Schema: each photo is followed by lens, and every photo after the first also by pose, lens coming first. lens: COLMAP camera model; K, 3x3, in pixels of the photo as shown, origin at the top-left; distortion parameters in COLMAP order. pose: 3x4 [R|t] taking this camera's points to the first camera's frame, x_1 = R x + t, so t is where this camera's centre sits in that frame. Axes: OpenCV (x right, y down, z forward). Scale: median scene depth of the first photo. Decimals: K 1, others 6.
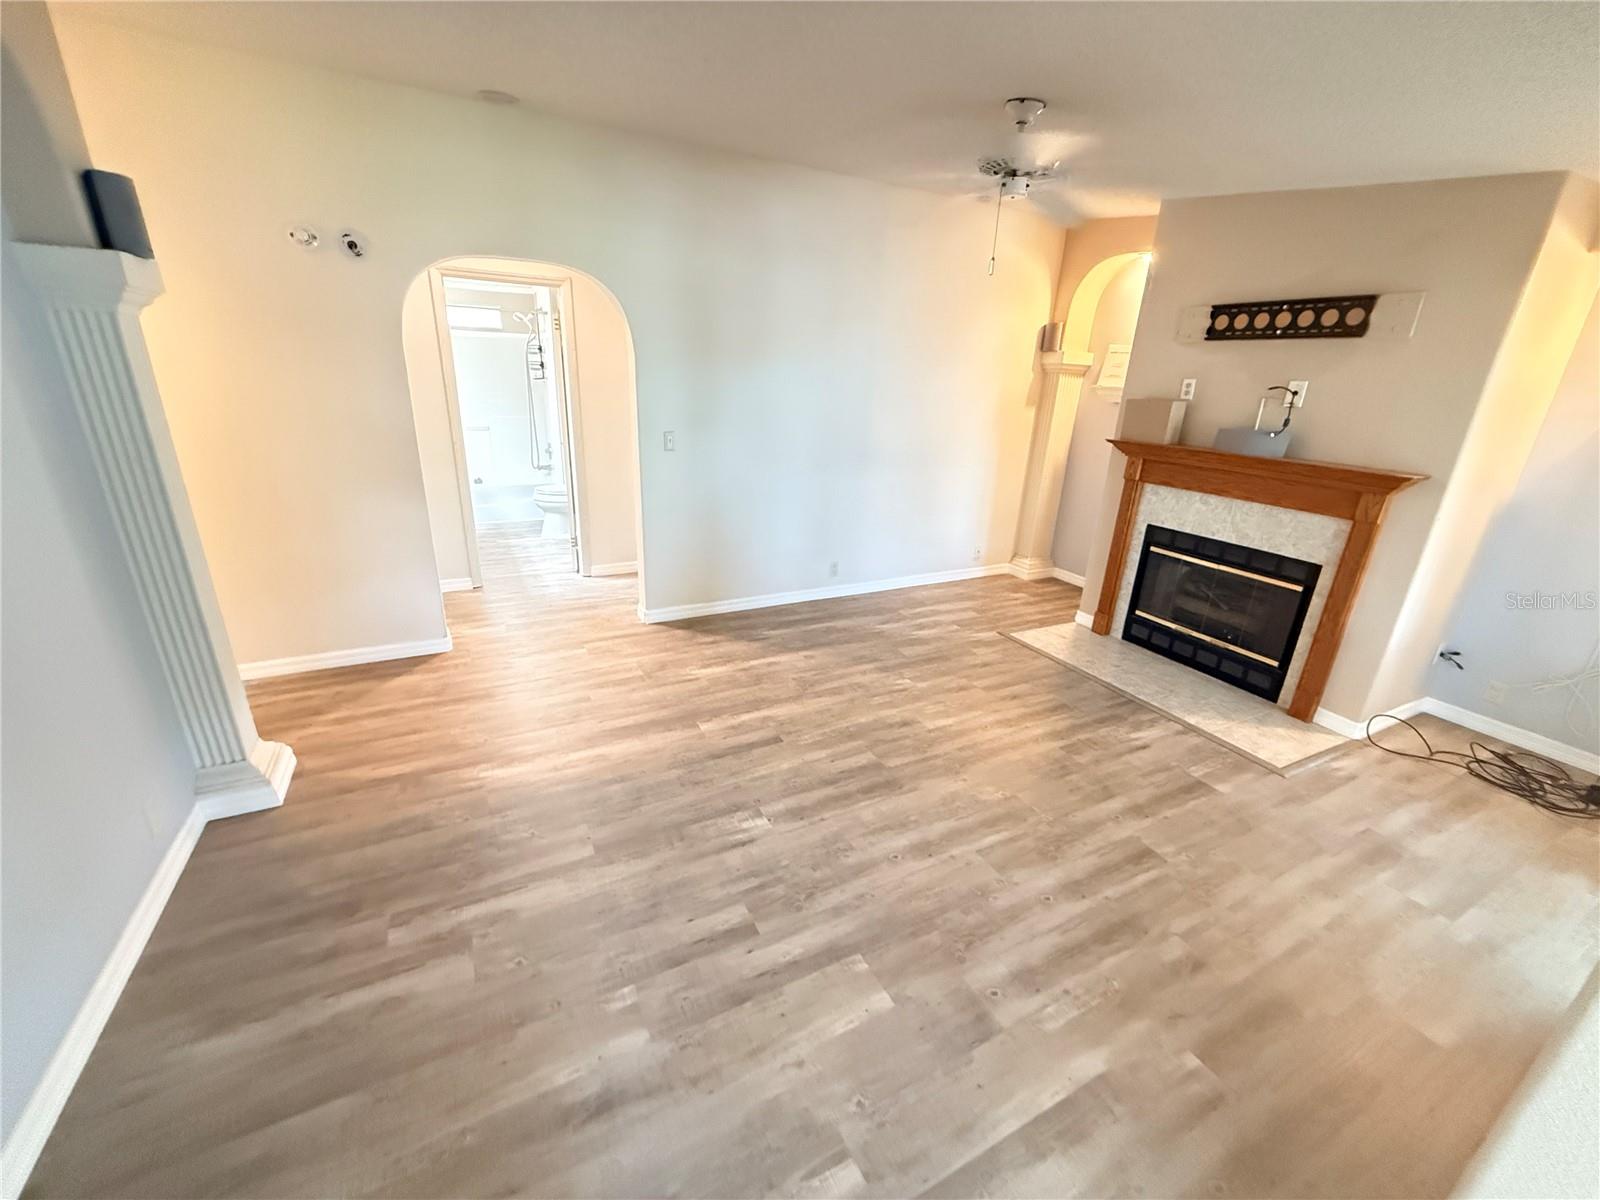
lens RADIAL K [[638.7, 0, 790.4], [0, 638.7, 603.2], [0, 0, 1]] dist [0.001014, 0.000050]
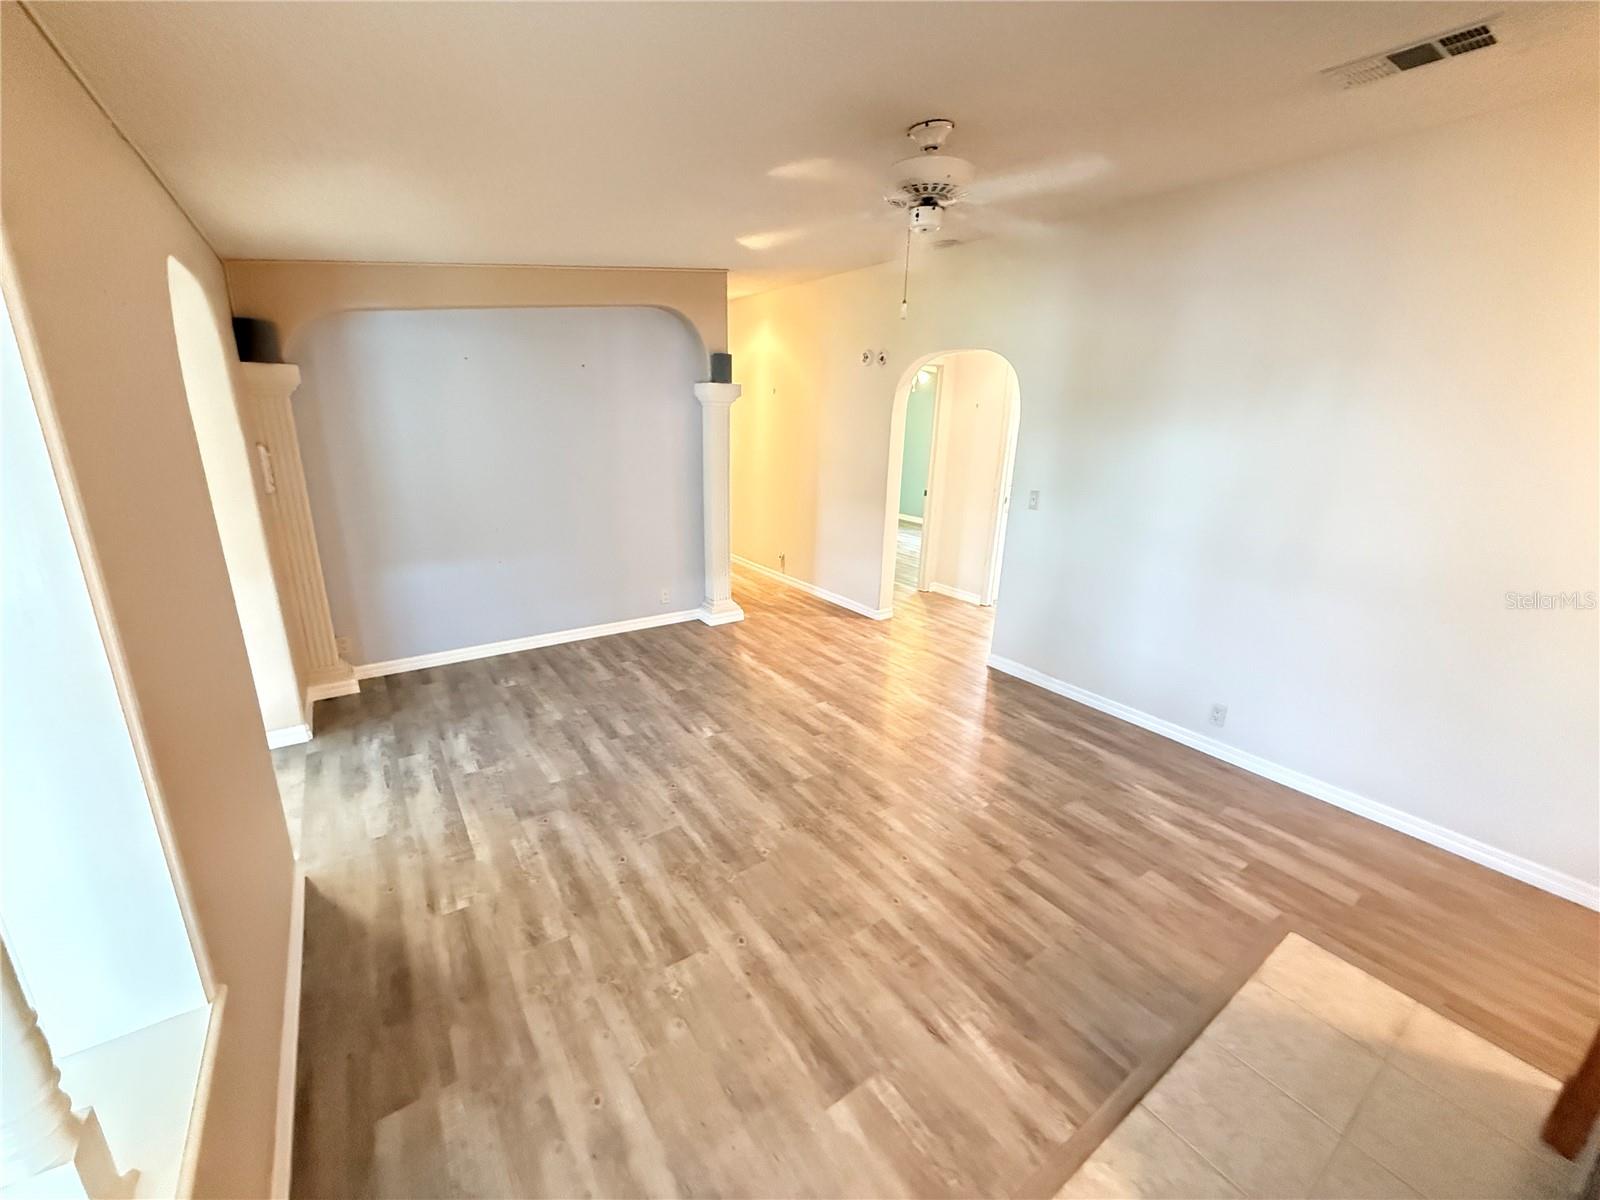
lens RADIAL K [[638.7, 0, 788.6], [0, 638.7, 594.6], [0, 0, 1]] dist [0.001014, 0.000050]
pose [[0.127816, 0.237777, -0.962873, 1.066057], [-0.360334, 0.915629, 0.178279, -0.213015], [0.924025, 0.324169, 0.202711, 0.660945]]
